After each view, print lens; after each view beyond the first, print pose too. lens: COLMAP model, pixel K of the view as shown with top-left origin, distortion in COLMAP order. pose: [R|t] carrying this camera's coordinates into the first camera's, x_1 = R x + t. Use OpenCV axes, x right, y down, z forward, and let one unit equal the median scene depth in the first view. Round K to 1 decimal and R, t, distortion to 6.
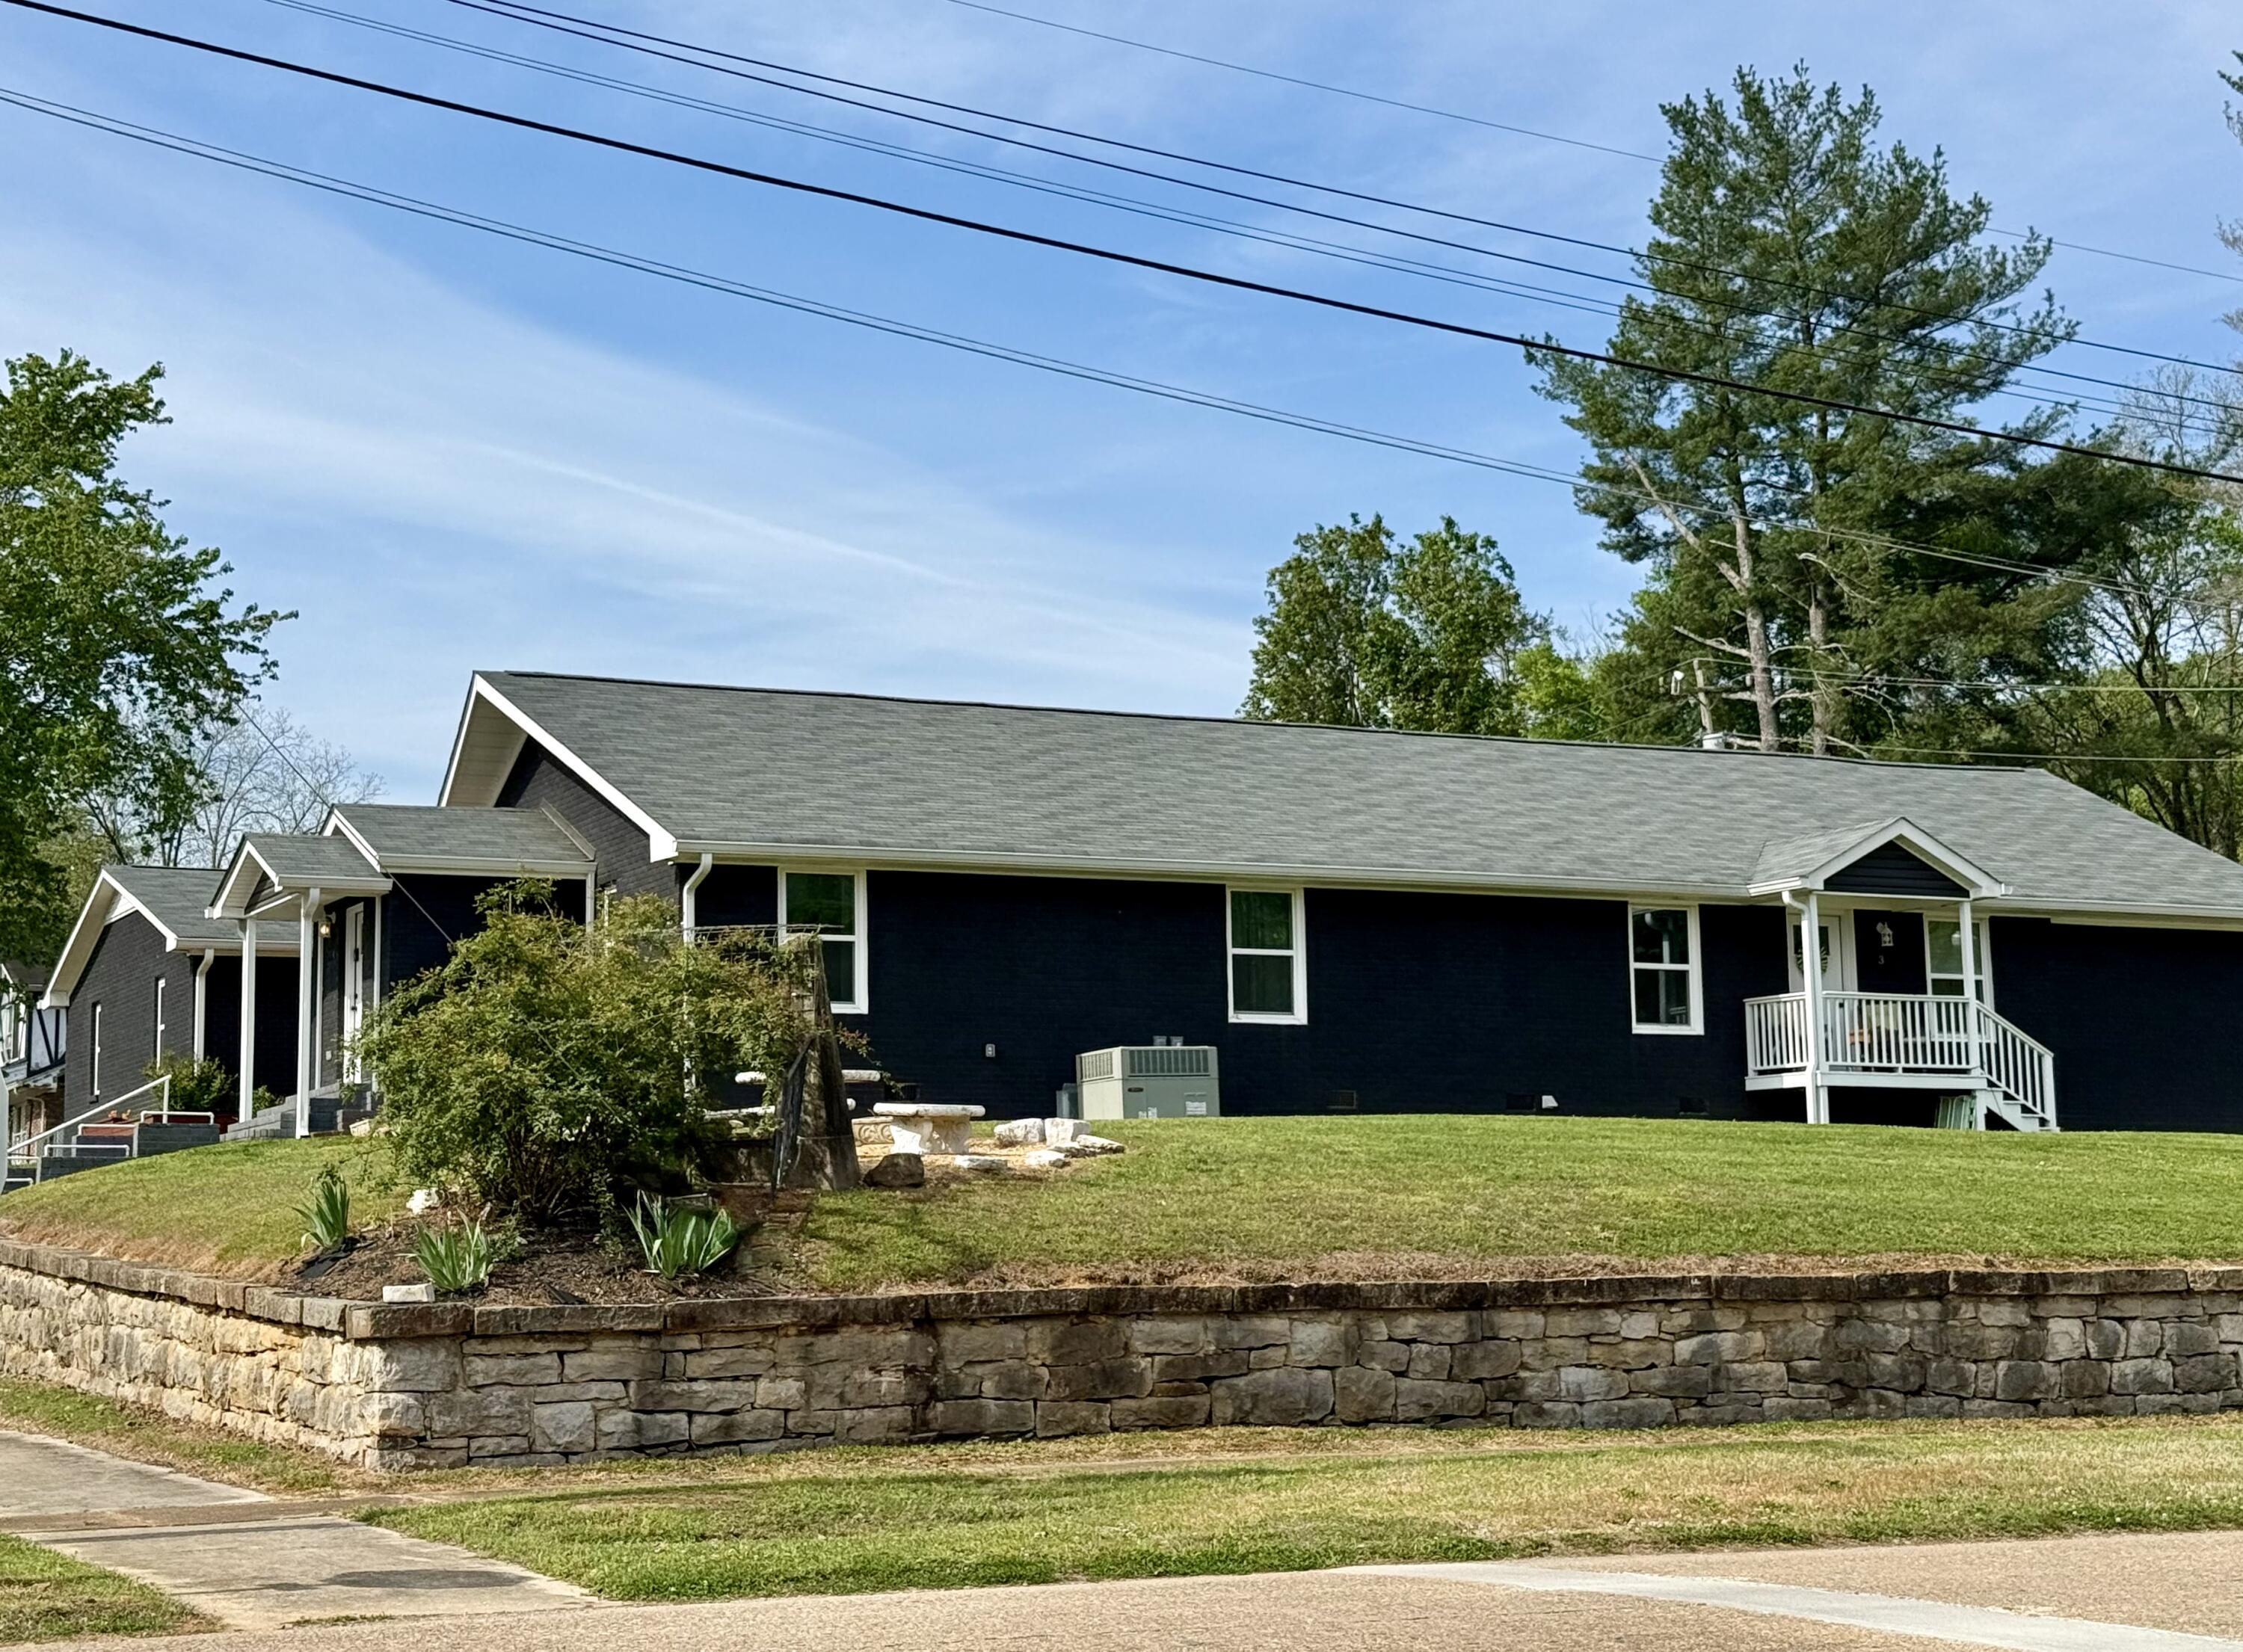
lens RADIAL K [[3870.0, 0, 1068.0], [0, 3870.0, 705.7], [0, 0, 1]] dist [0.157103, -0.004942]
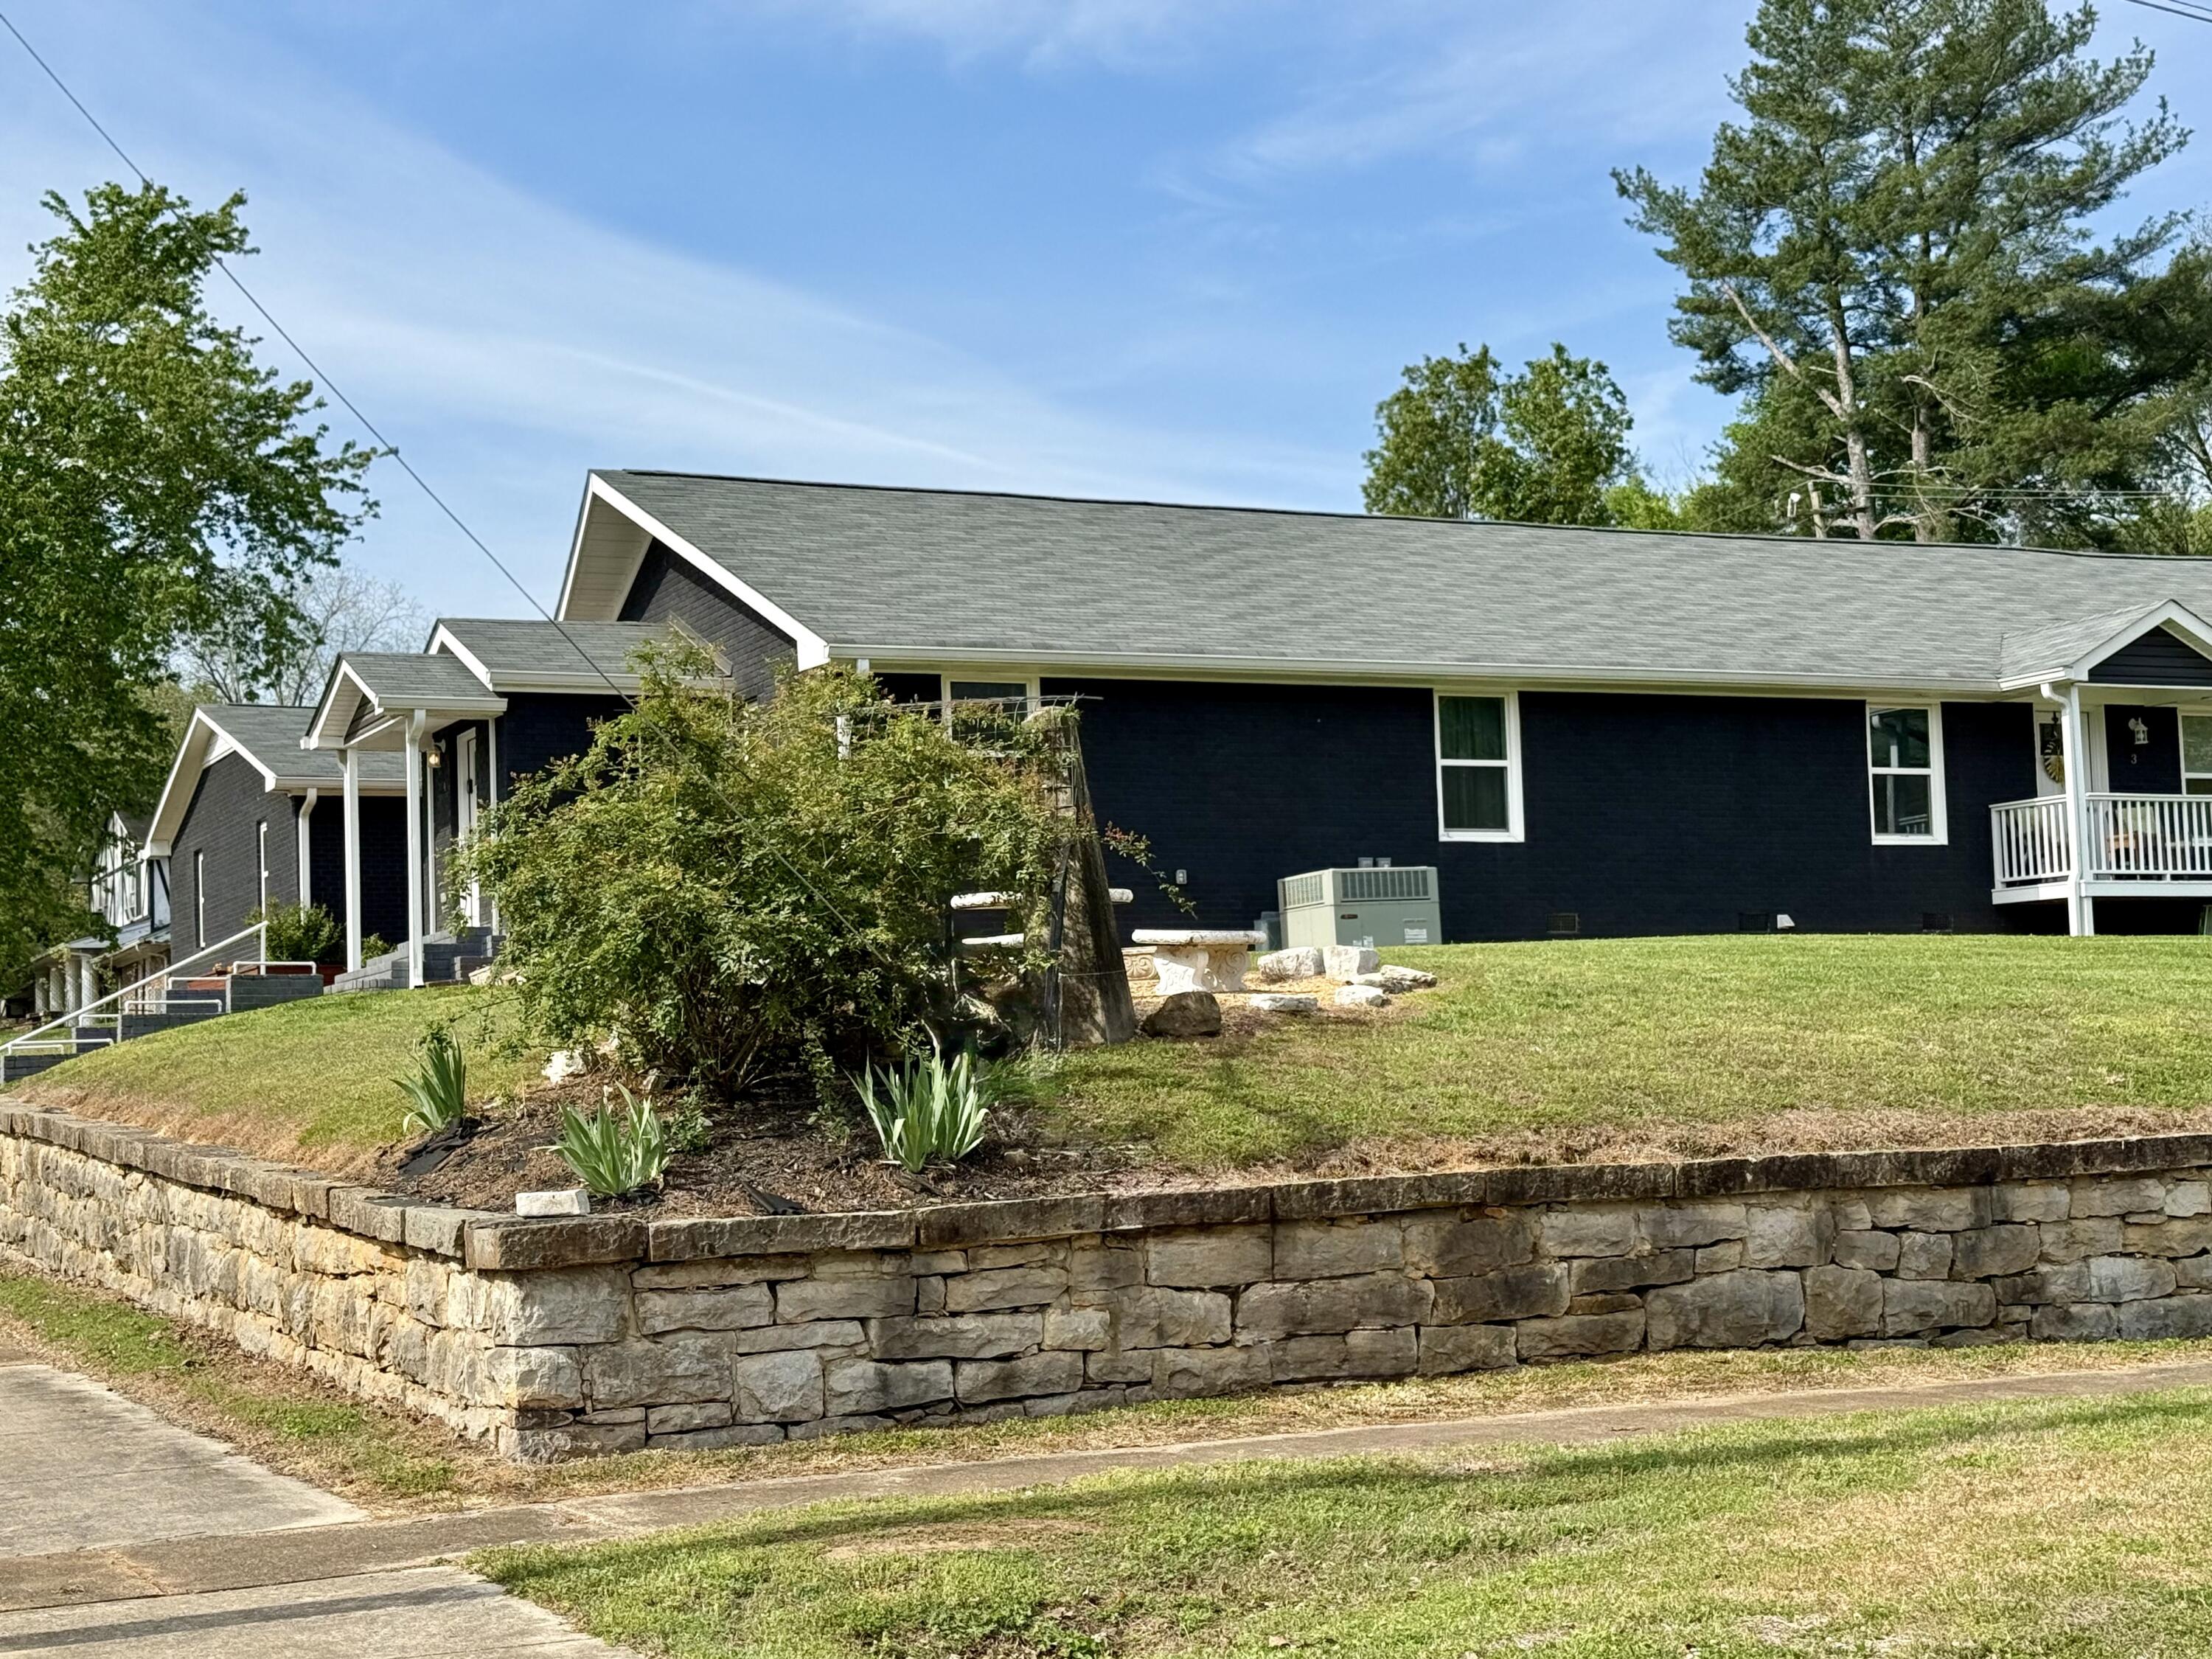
lens RADIAL K [[3277.1, 0, 1106.0], [0, 3277.1, 829.5], [0, 0, 1]] dist [0.148725, -0.080833]
pose [[0.999743, -0.021195, 0.008070, -0.042066], [0.020616, 0.997600, 0.066106, 0.026816], [-0.009451, -0.065923, 0.997780, 0.237795]]
